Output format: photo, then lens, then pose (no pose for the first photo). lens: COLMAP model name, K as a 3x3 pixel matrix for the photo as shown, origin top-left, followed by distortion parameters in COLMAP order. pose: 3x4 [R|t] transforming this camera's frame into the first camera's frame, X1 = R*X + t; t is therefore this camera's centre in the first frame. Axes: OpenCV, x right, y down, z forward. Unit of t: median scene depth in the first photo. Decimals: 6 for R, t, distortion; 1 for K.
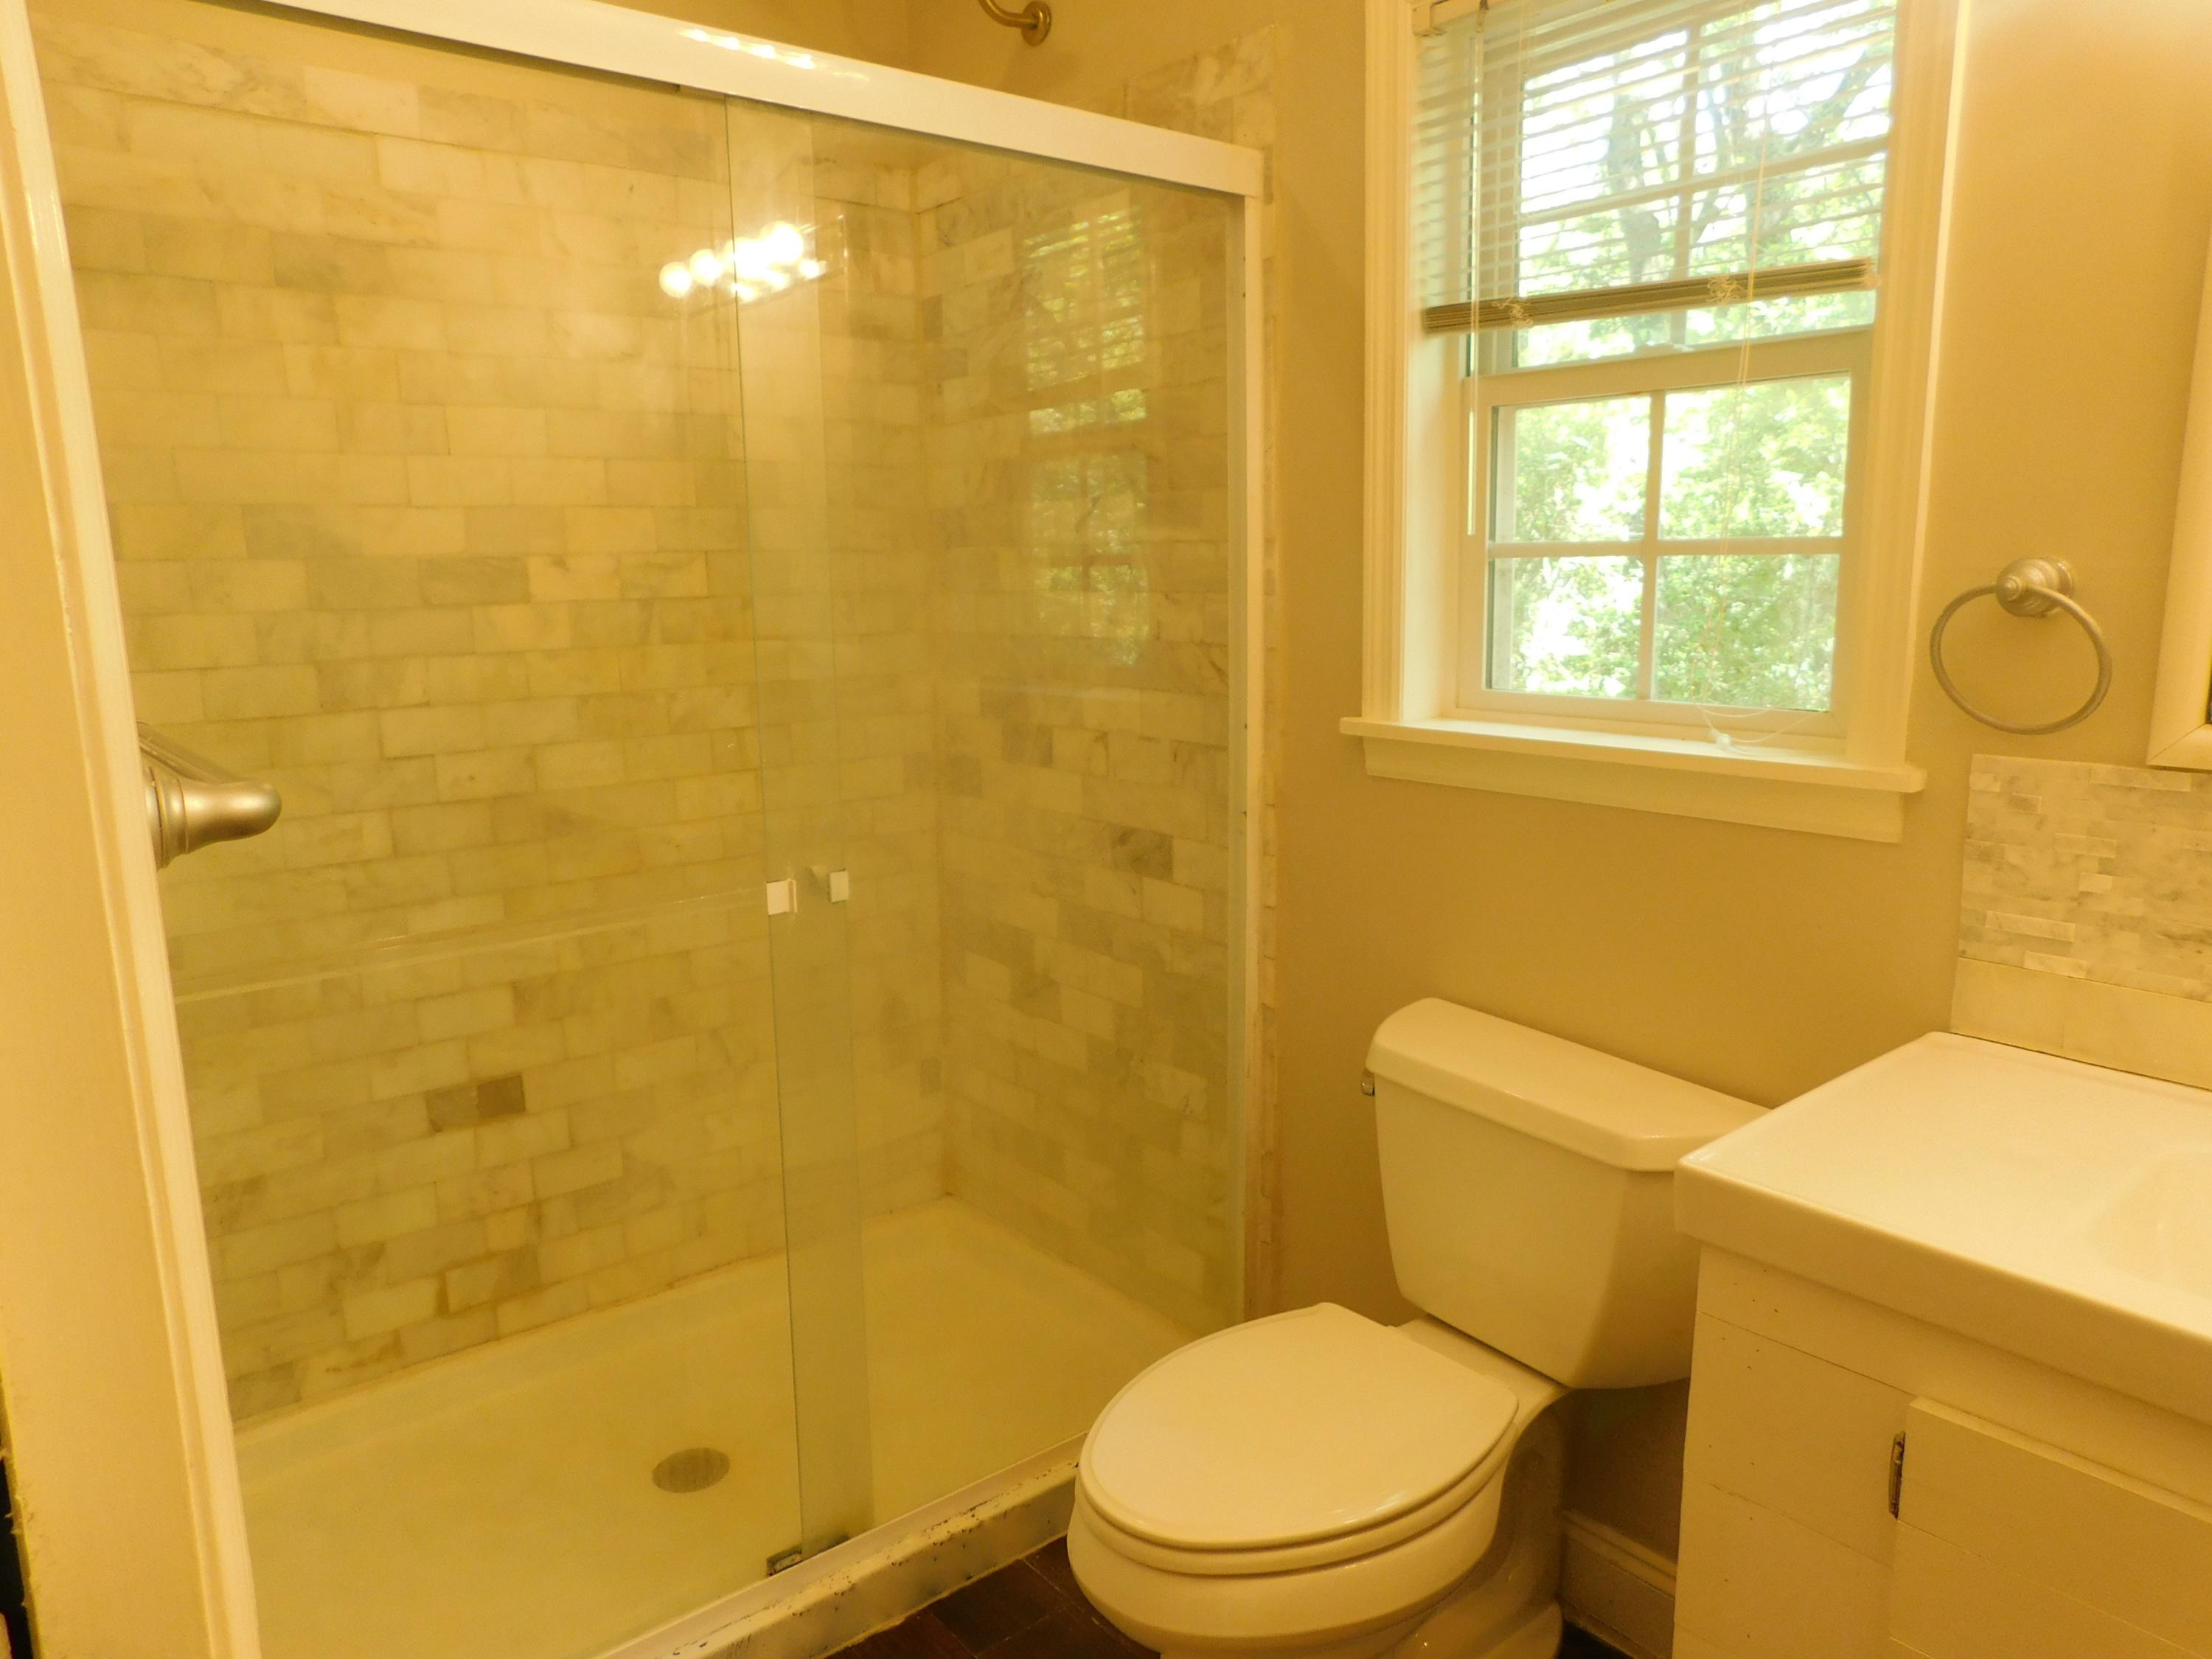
lens RADIAL K [[1493.4, 0, 1110.5], [0, 1493.4, 830.0], [0, 0, 1]] dist [-0.059447, 0.057613]
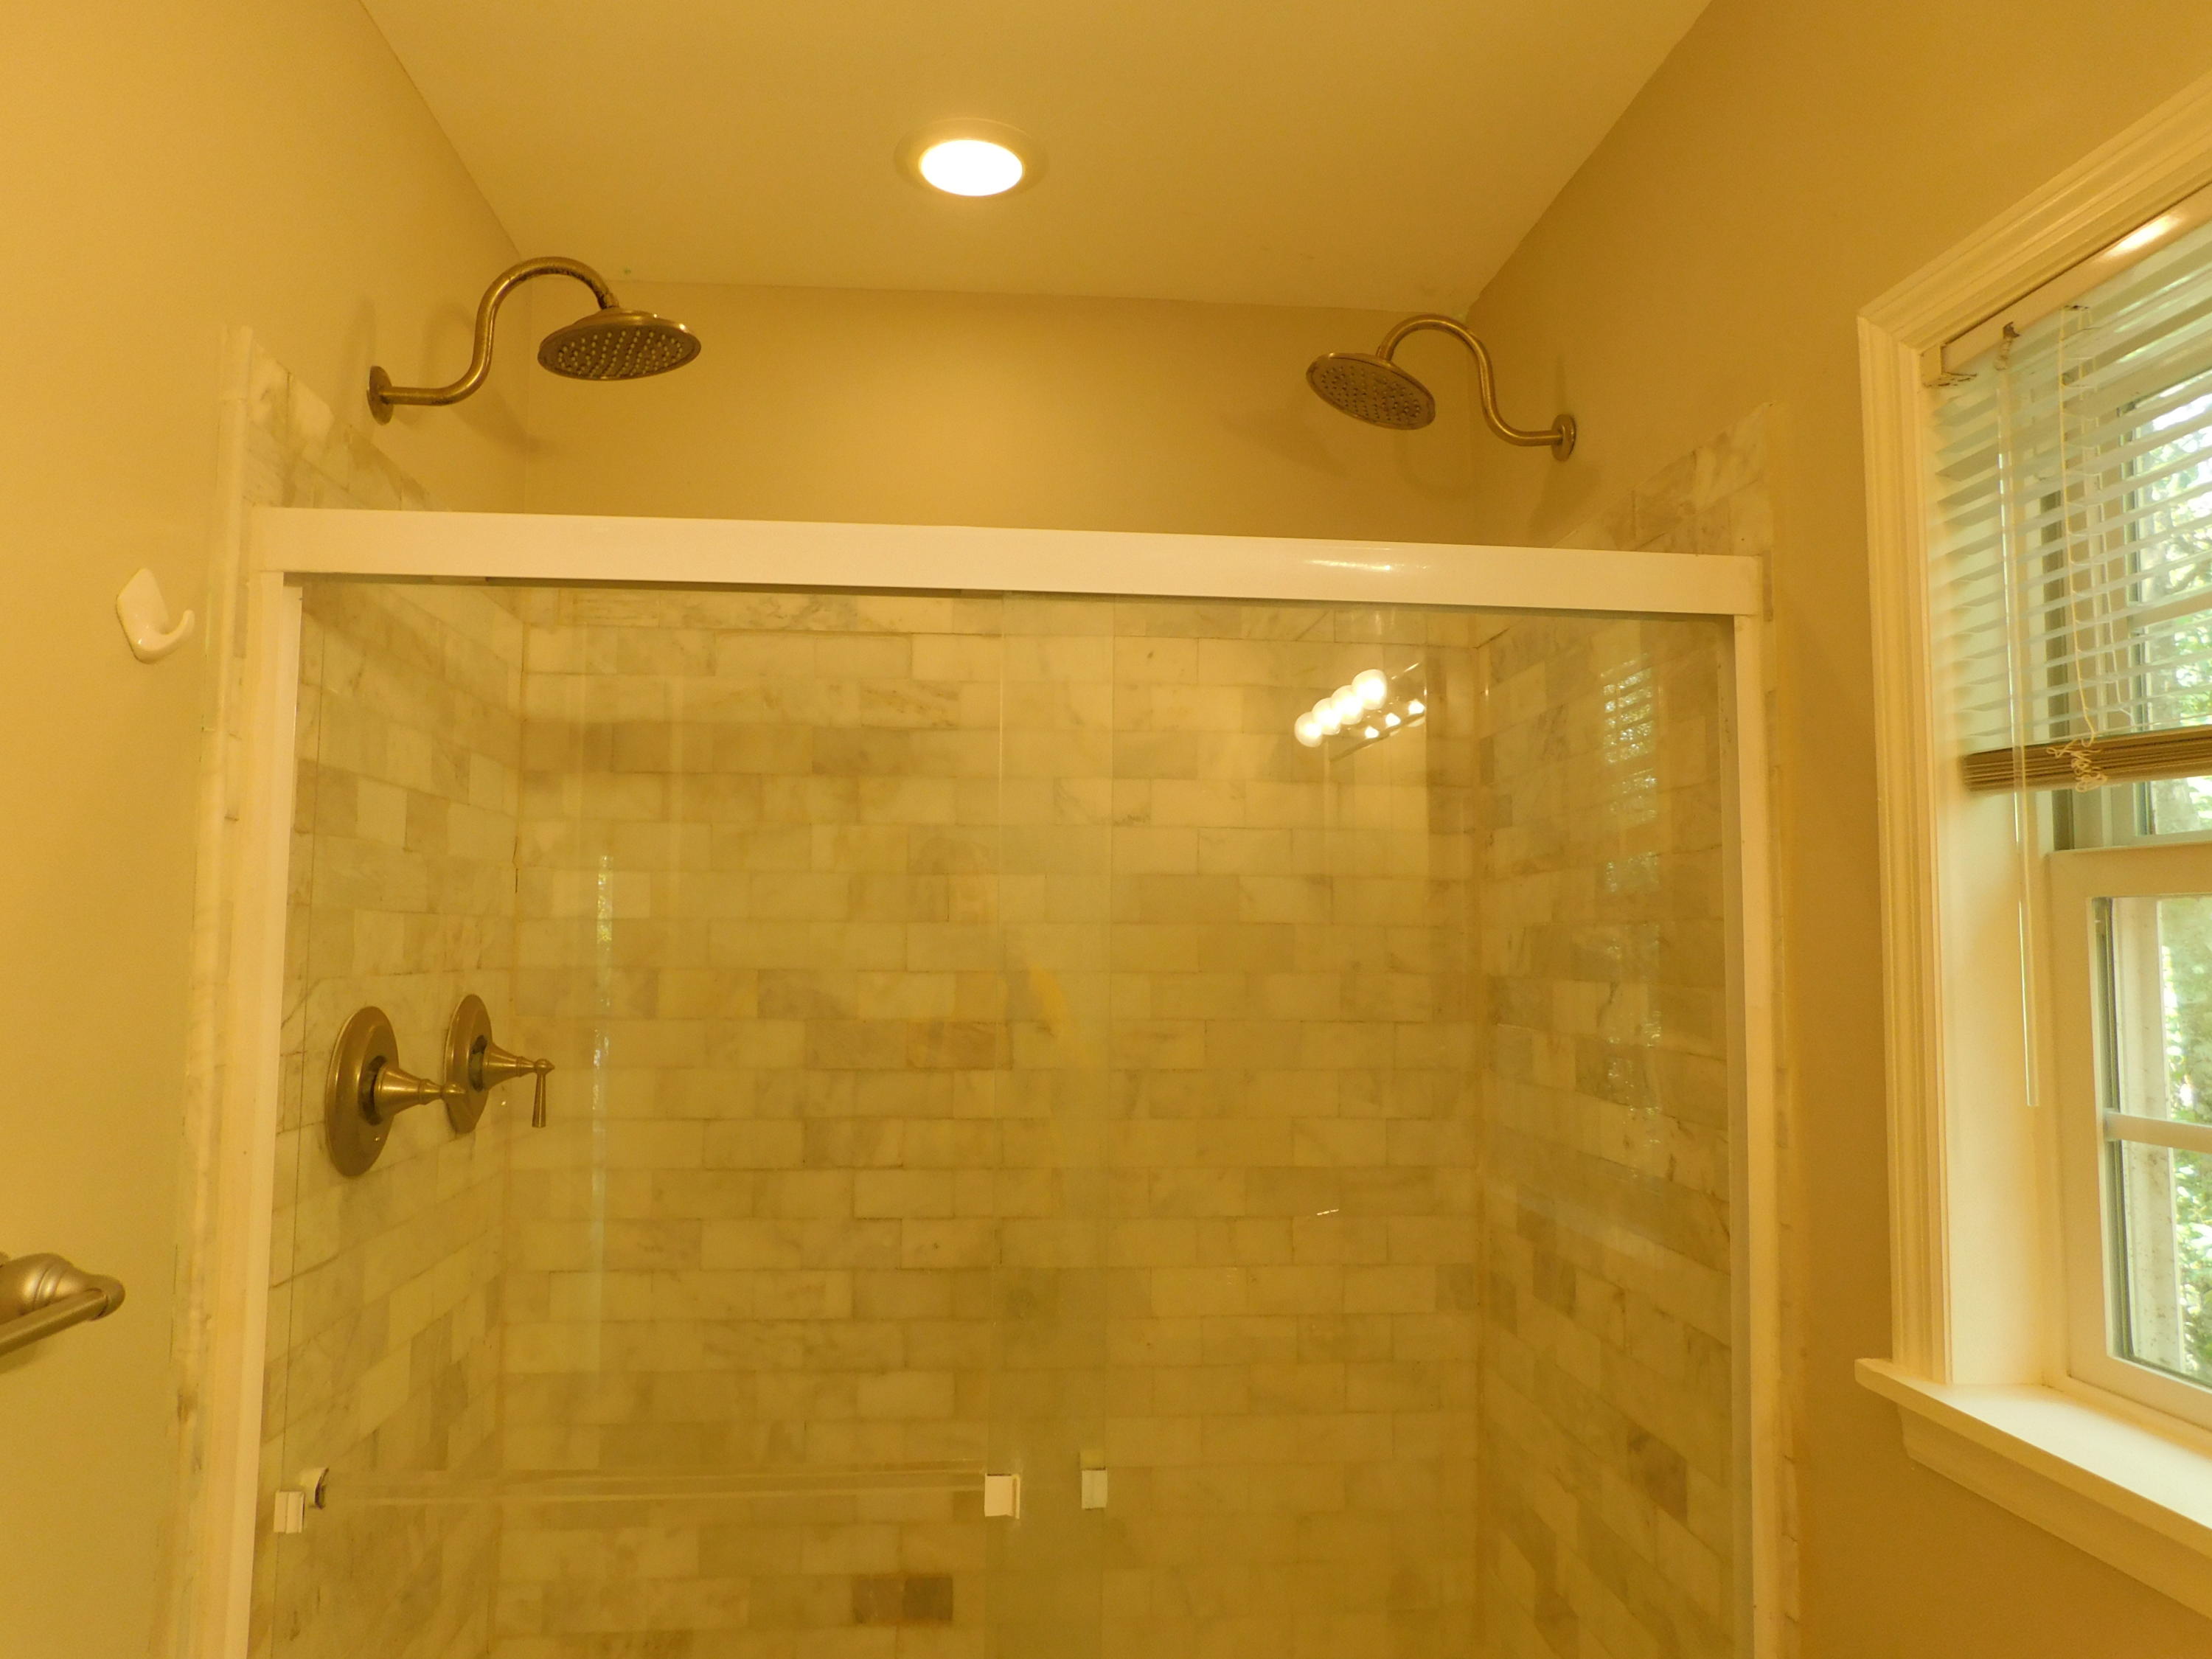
lens RADIAL K [[1493.4, 0, 1102.5], [0, 1493.4, 829.4], [0, 0, 1]] dist [-0.059447, 0.057613]
pose [[0.829884, -0.020846, -0.557547, 0.218824], [-0.118996, 0.969696, -0.213375, -0.110050], [0.545099, 0.243423, 0.802255, 0.218379]]
